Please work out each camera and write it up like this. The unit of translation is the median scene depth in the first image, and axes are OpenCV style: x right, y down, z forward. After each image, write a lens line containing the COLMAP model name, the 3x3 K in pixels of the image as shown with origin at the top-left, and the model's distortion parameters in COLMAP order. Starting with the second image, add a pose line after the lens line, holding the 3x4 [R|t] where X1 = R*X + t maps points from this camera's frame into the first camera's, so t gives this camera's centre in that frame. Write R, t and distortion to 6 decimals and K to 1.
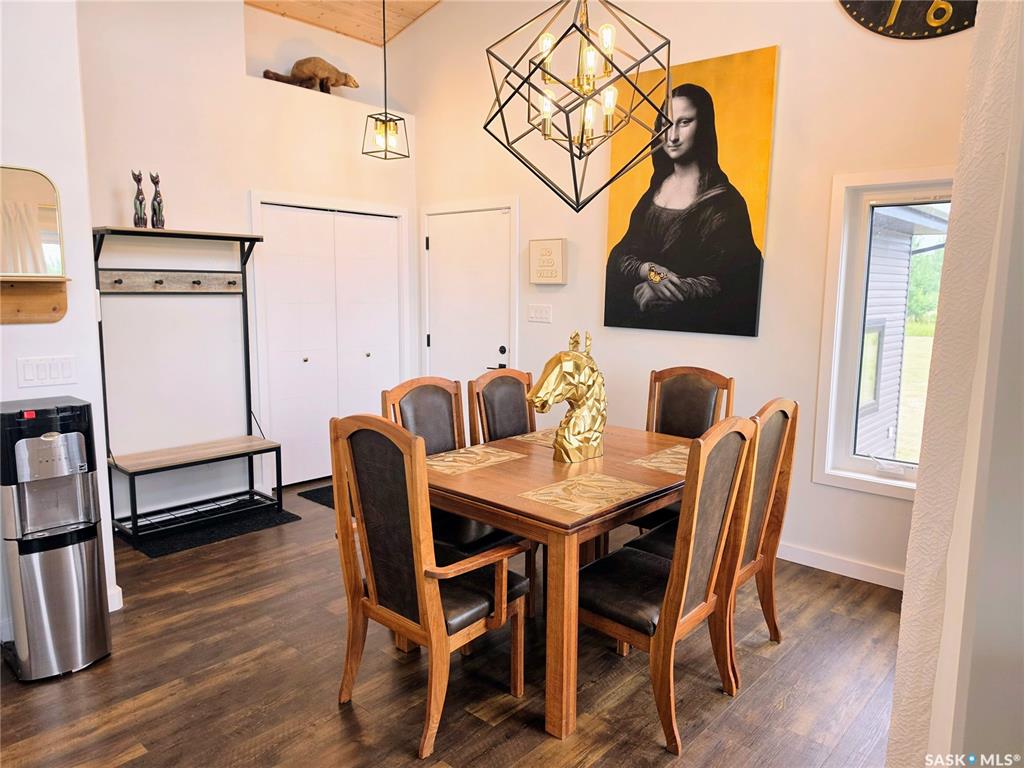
lens RADIAL K [[710.9, 0, 513.8], [0, 710.9, 389.3], [0, 0, 1]] dist [0.045280, -0.044736]
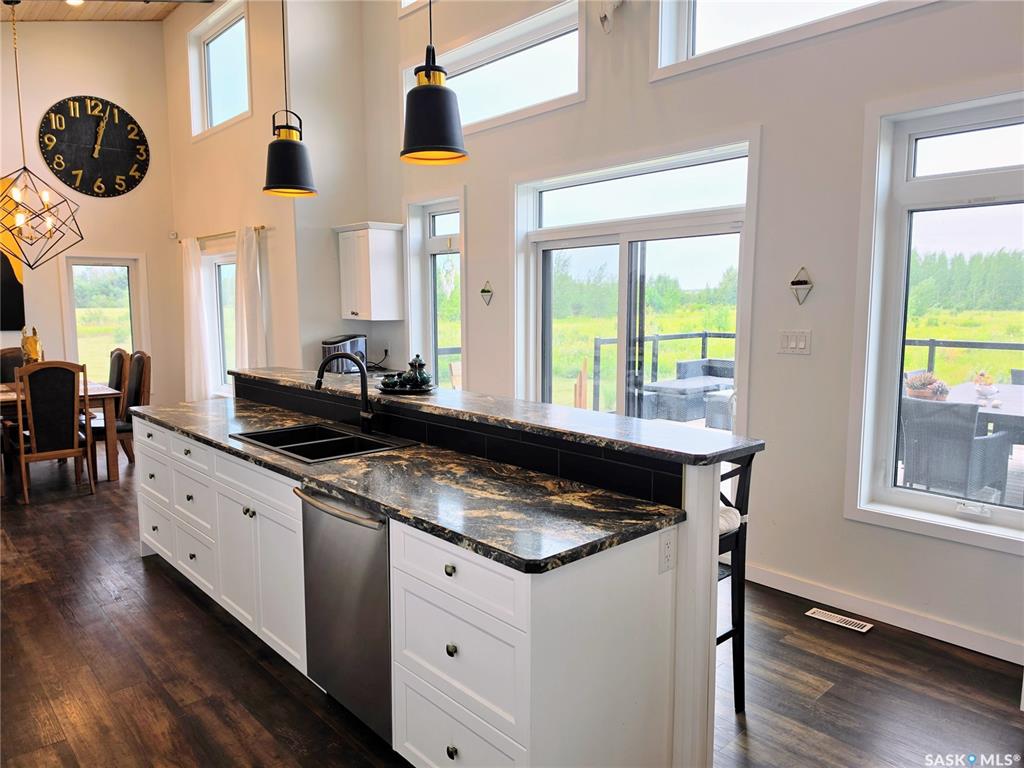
lens RADIAL K [[710.9, 0, 535.0], [0, 710.9, 384.7], [0, 0, 1]] dist [0.045280, -0.044736]
pose [[0.069951, -0.123194, 0.989914, -1.295521], [0.143730, 0.983235, 0.112206, 0.042099], [-0.987142, 0.134431, 0.086485, -0.400820]]
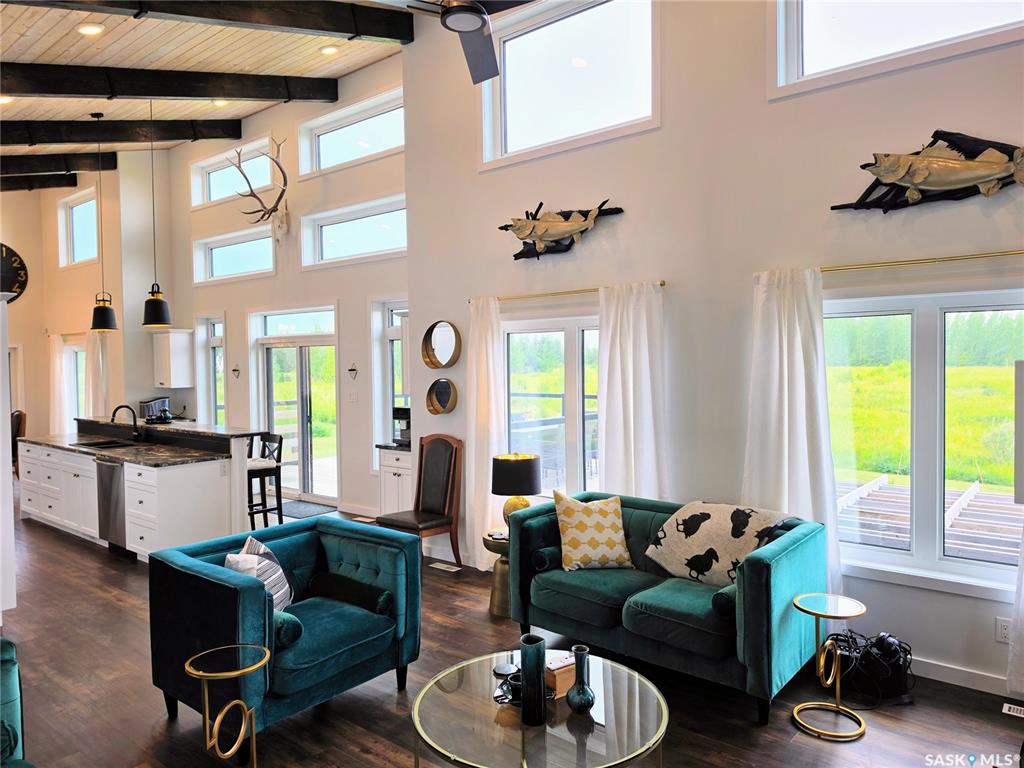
lens RADIAL K [[710.9, 0, 514.0], [0, 710.9, 382.9], [0, 0, 1]] dist [0.045280, -0.044736]
pose [[-0.048953, -0.037306, 0.998104, -2.253034], [0.154213, 0.987037, 0.044456, 0.078516], [-0.986824, 0.156097, -0.042566, -0.961174]]
